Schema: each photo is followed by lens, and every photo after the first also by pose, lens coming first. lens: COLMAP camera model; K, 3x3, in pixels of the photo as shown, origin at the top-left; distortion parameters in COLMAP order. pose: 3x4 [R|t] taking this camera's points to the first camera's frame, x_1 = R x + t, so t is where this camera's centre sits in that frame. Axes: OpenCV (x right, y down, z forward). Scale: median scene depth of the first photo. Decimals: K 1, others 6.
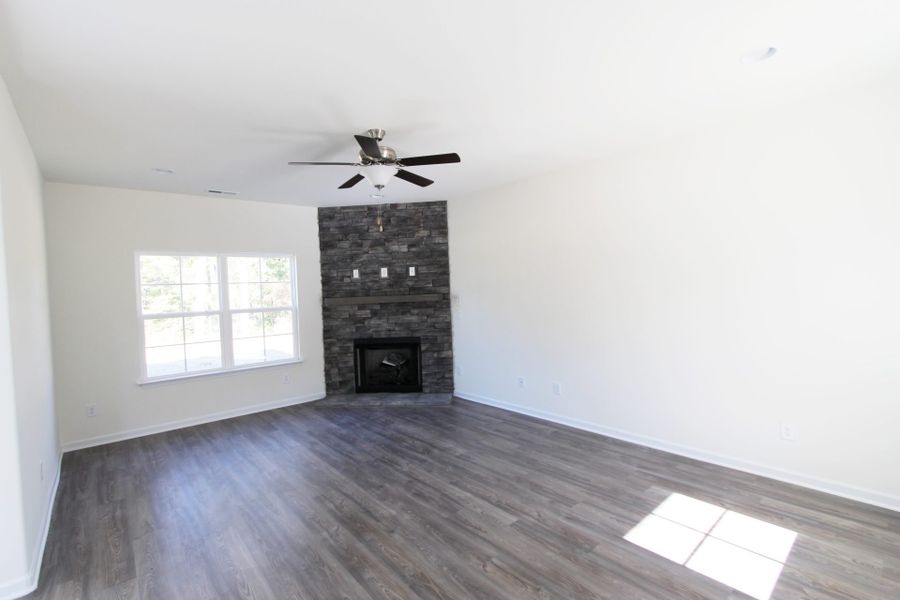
lens RADIAL K [[415.5, 0, 456.2], [0, 415.5, 296.7], [0, 0, 1]] dist [-0.015814, 0.001104]
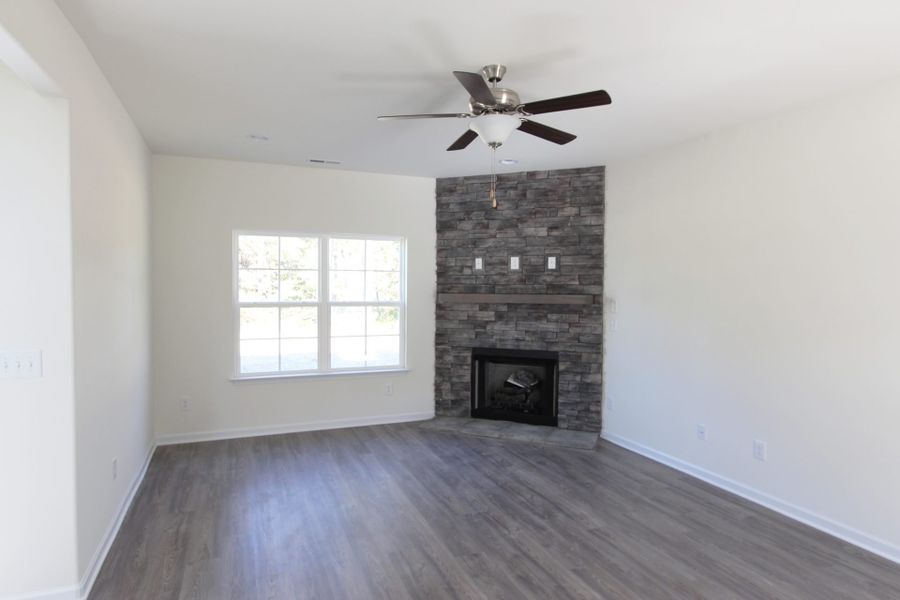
lens RADIAL K [[524.0, 0, 456.4], [0, 524.0, 297.8], [0, 0, 1]] dist [-0.014077, 0.002786]
pose [[0.948334, 0.051520, -0.313064, 0.027899], [-0.048886, 0.998672, 0.016264, -0.005623], [0.313486, -0.000120, 0.949593, 0.060822]]
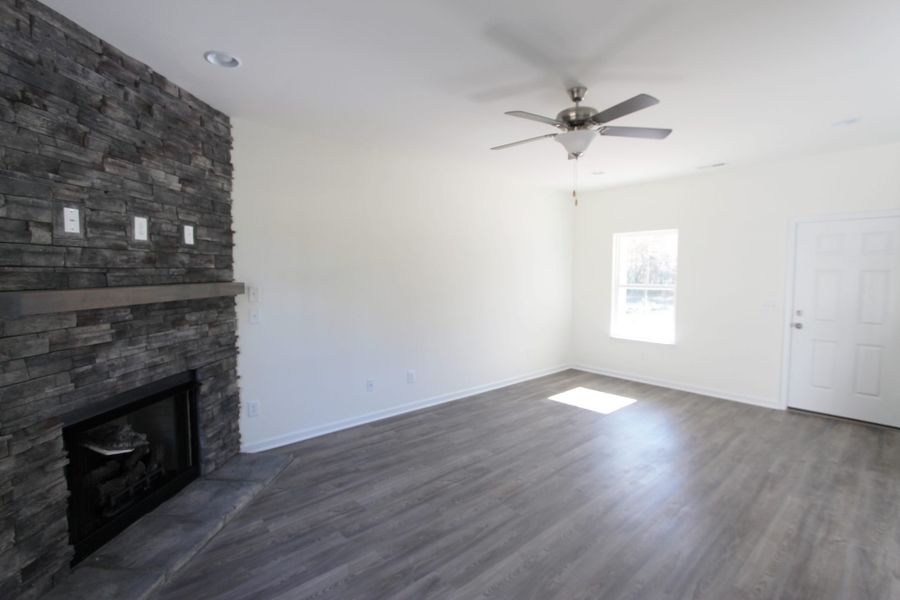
lens RADIAL K [[415.5, 0, 456.2], [0, 415.5, 296.7], [0, 0, 1]] dist [-0.015814, 0.001104]
pose [[-0.009110, -0.021084, 0.999736, -0.587899], [0.019765, 0.999579, 0.021261, 0.006525], [-0.999763, 0.019954, -0.008690, 0.695507]]
